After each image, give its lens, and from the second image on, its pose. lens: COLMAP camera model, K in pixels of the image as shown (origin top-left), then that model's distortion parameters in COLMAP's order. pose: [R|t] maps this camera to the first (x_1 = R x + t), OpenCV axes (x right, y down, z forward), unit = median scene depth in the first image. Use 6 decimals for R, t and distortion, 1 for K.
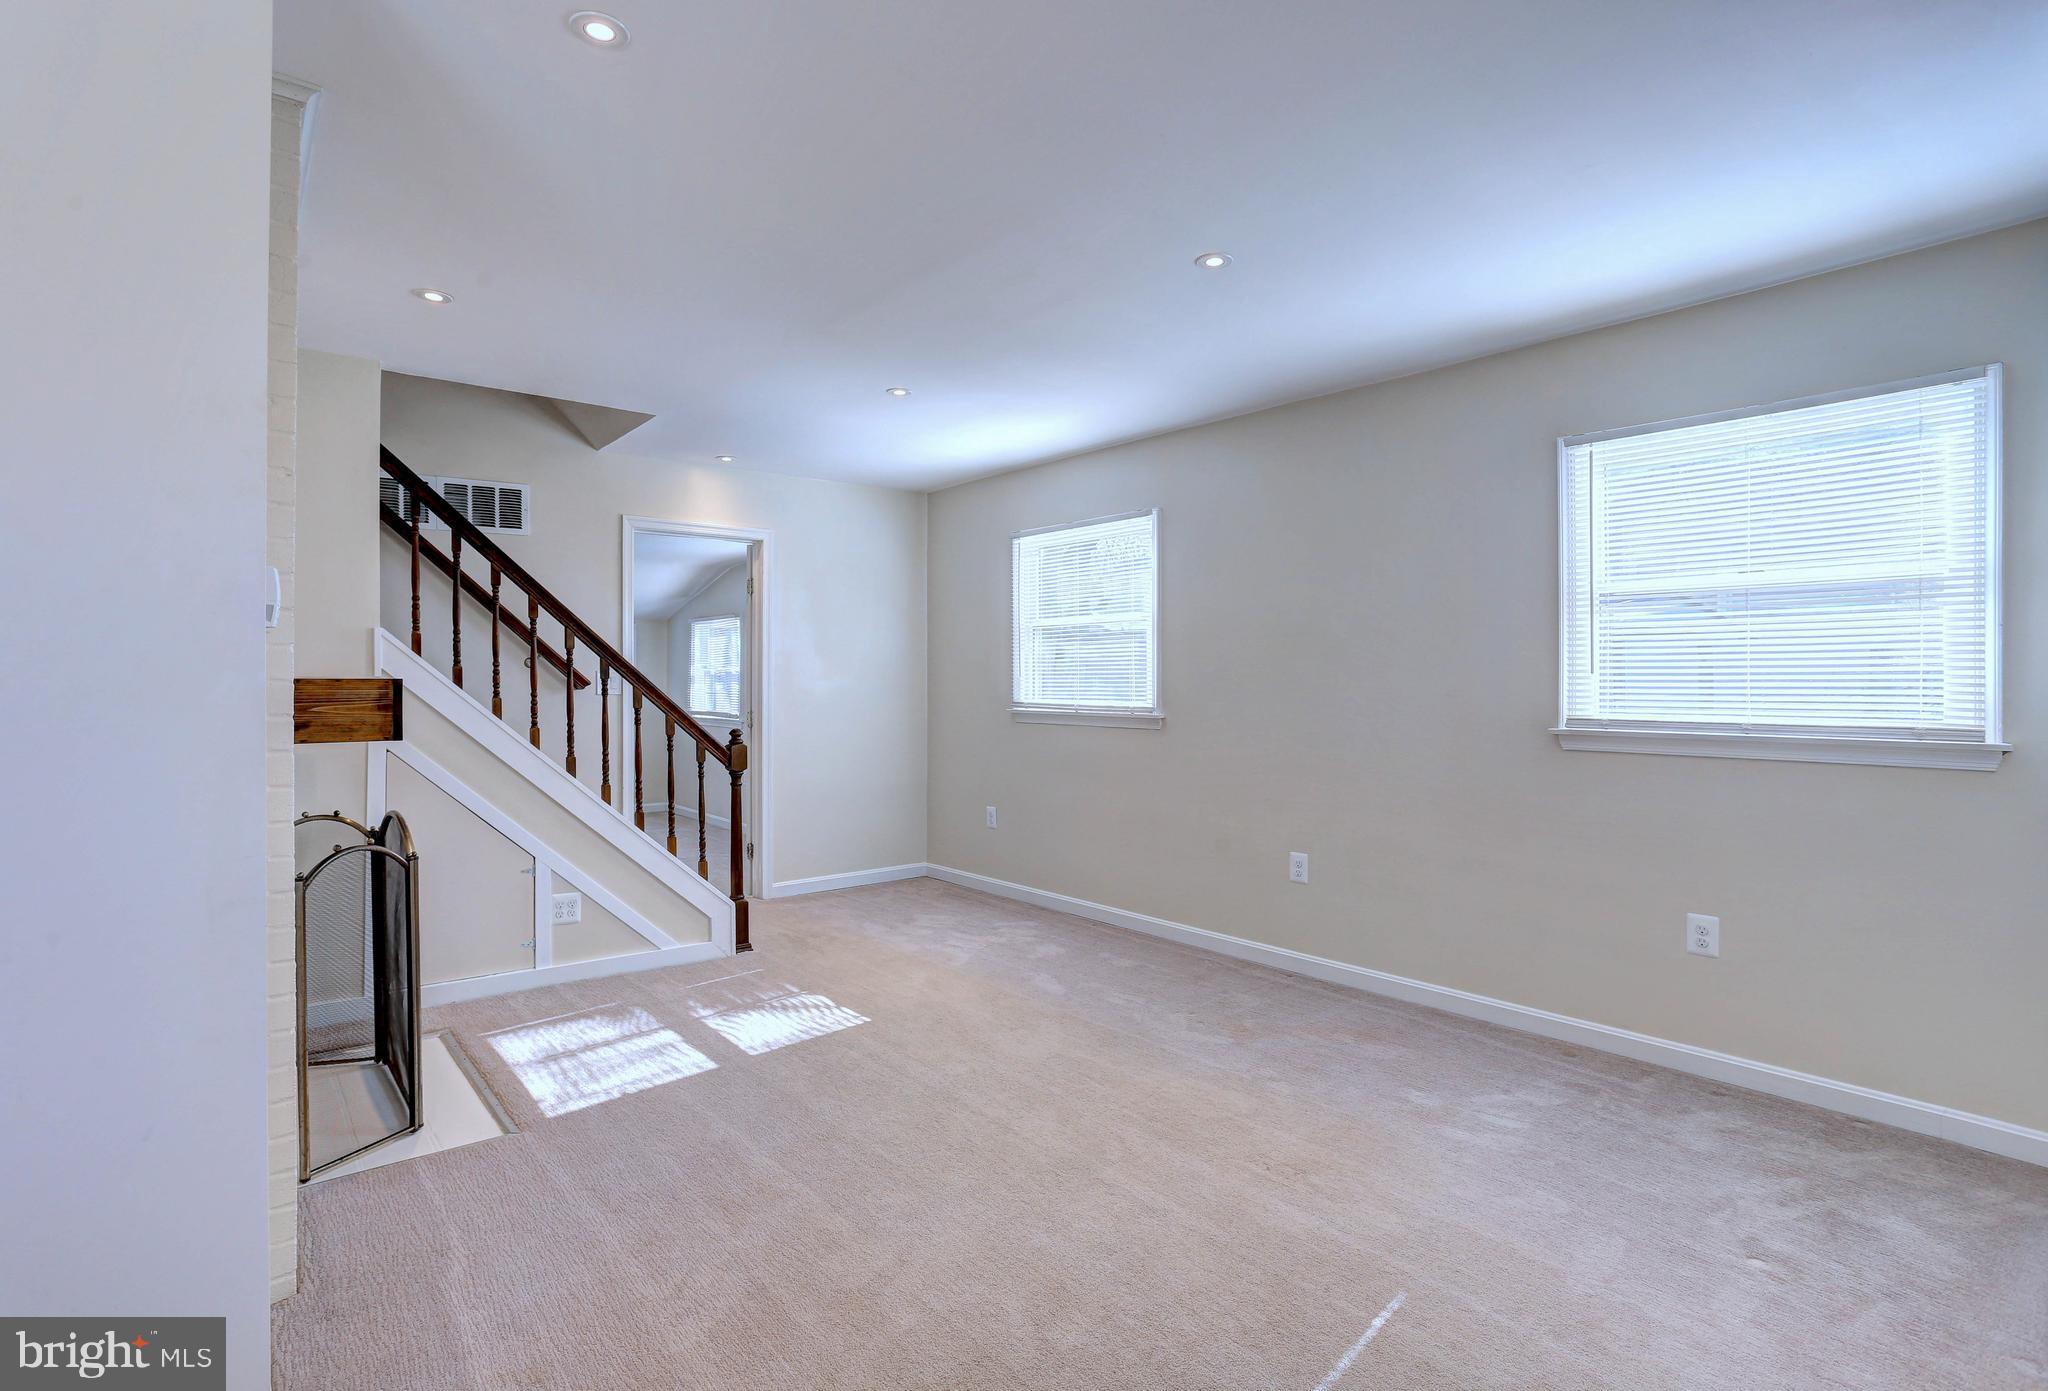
lens RADIAL K [[1061.4, 0, 975.6], [0, 1061.4, 687.8], [0, 0, 1]] dist [-0.000201, -0.000003]
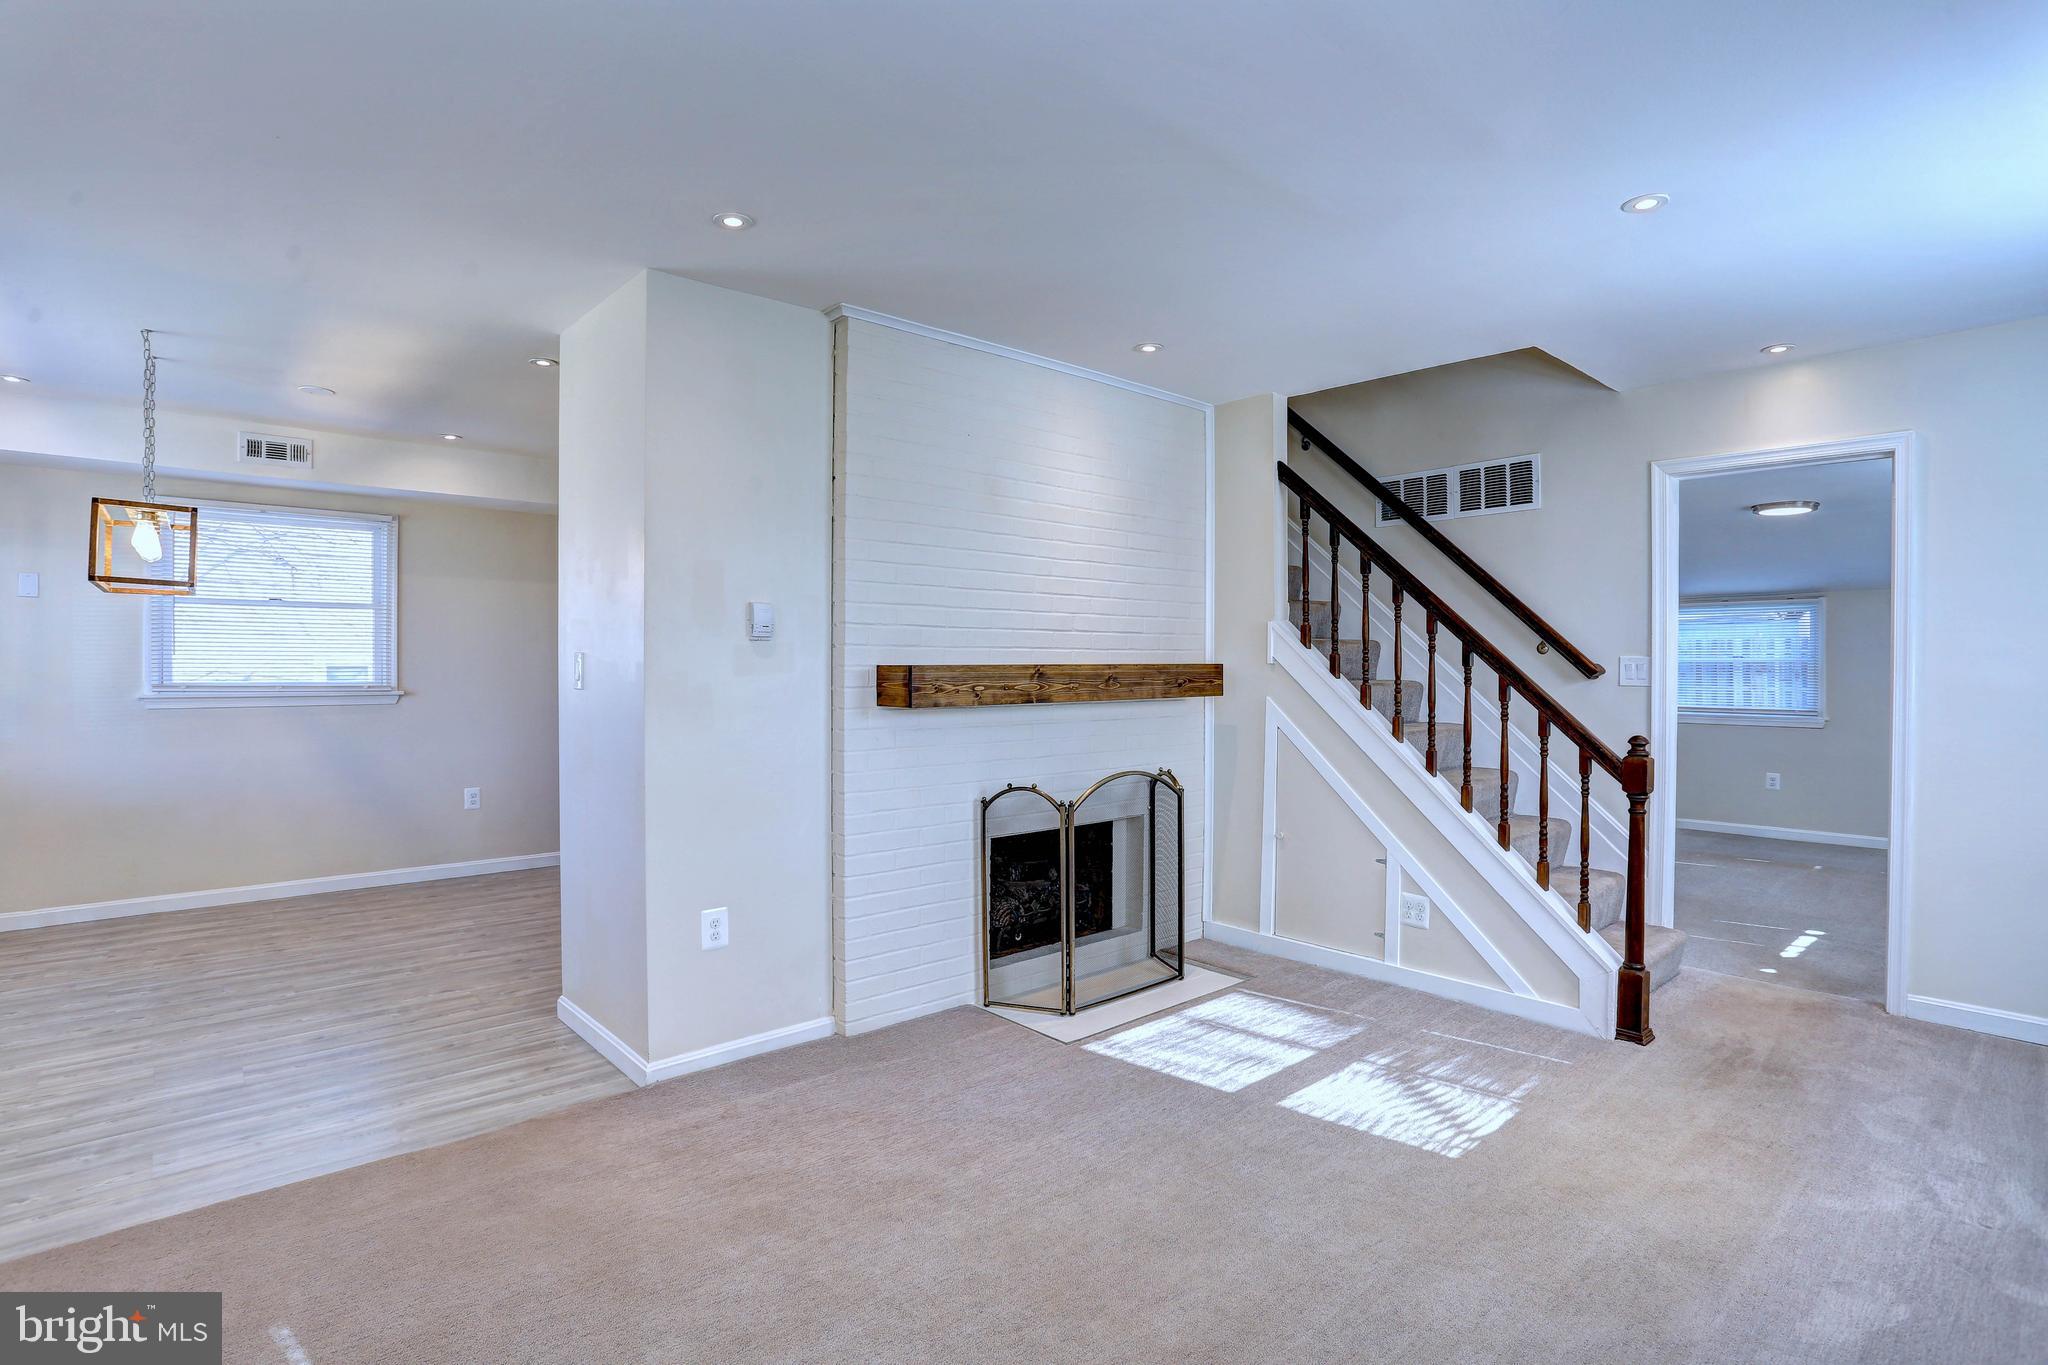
lens RADIAL K [[1000.7, 0, 1027.5], [0, 1000.7, 663.0], [0, 0, 1]] dist [-0.079433, 0.031628]
pose [[0.073982, 0.003312, -0.997254, 0.477309], [-0.011455, 0.999931, 0.002471, -0.009620], [0.997194, 0.011241, 0.074015, 0.619904]]
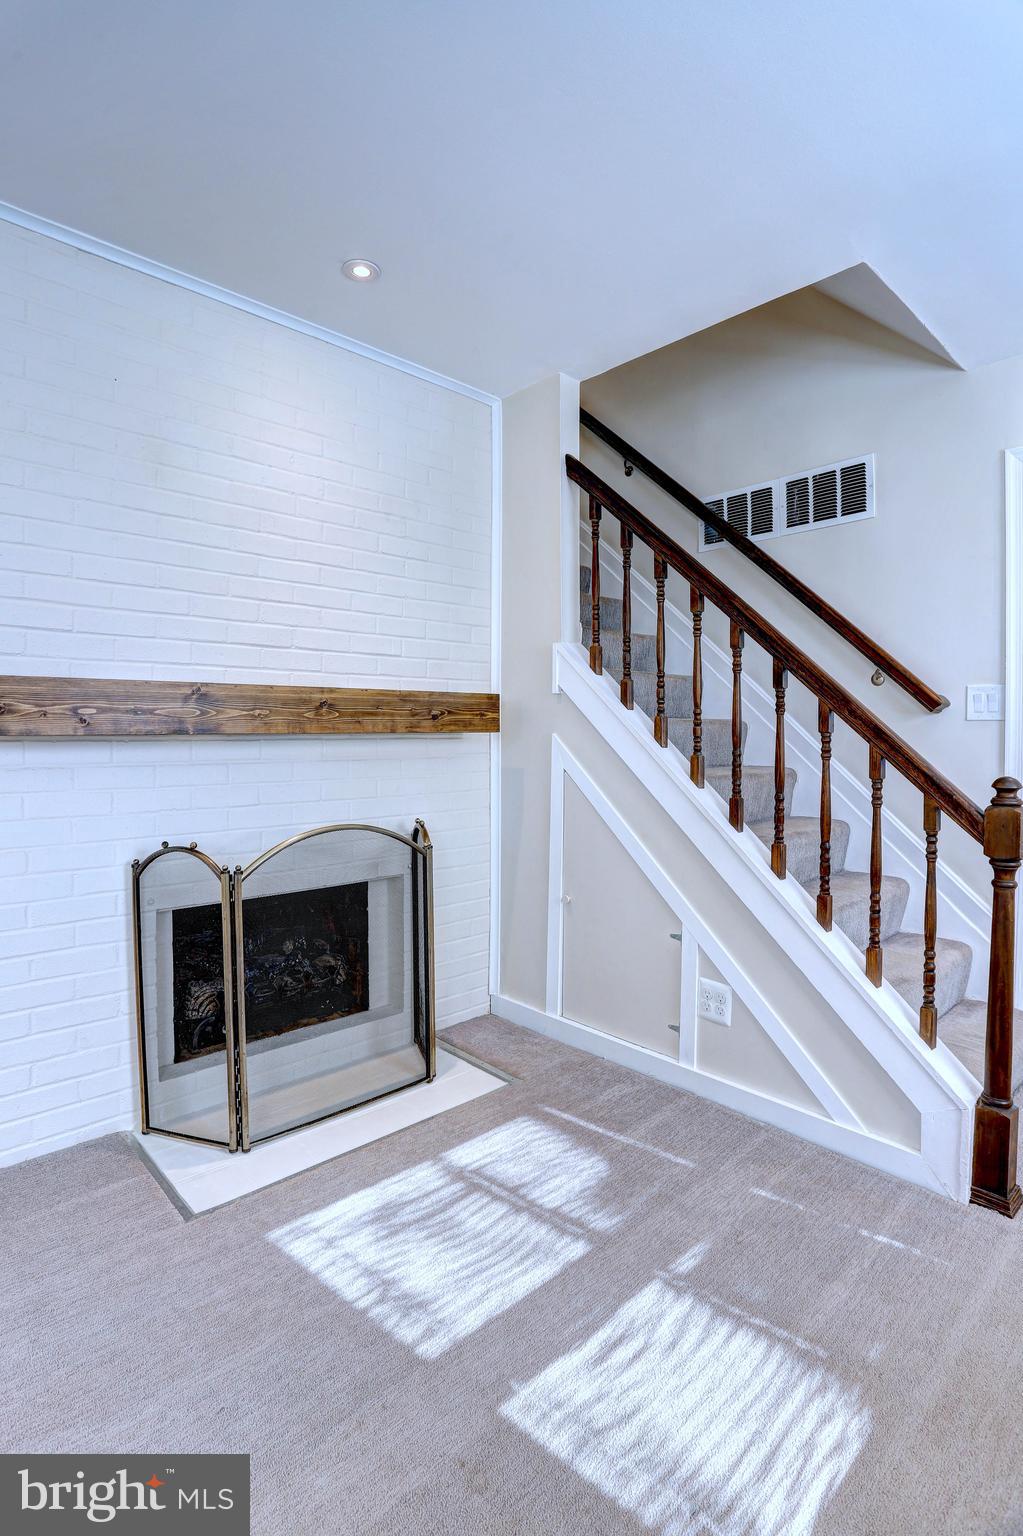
lens RADIAL K [[750.5, 0, 542.9], [0, 750.5, 739.1], [0, 0, 1]] dist [-0.079433, 0.031628]
pose [[0.124993, 0.014011, -0.992059, 0.112428], [-0.012220, 0.999846, 0.012581, 0.021498], [0.992082, 0.010550, 0.125145, 0.854027]]
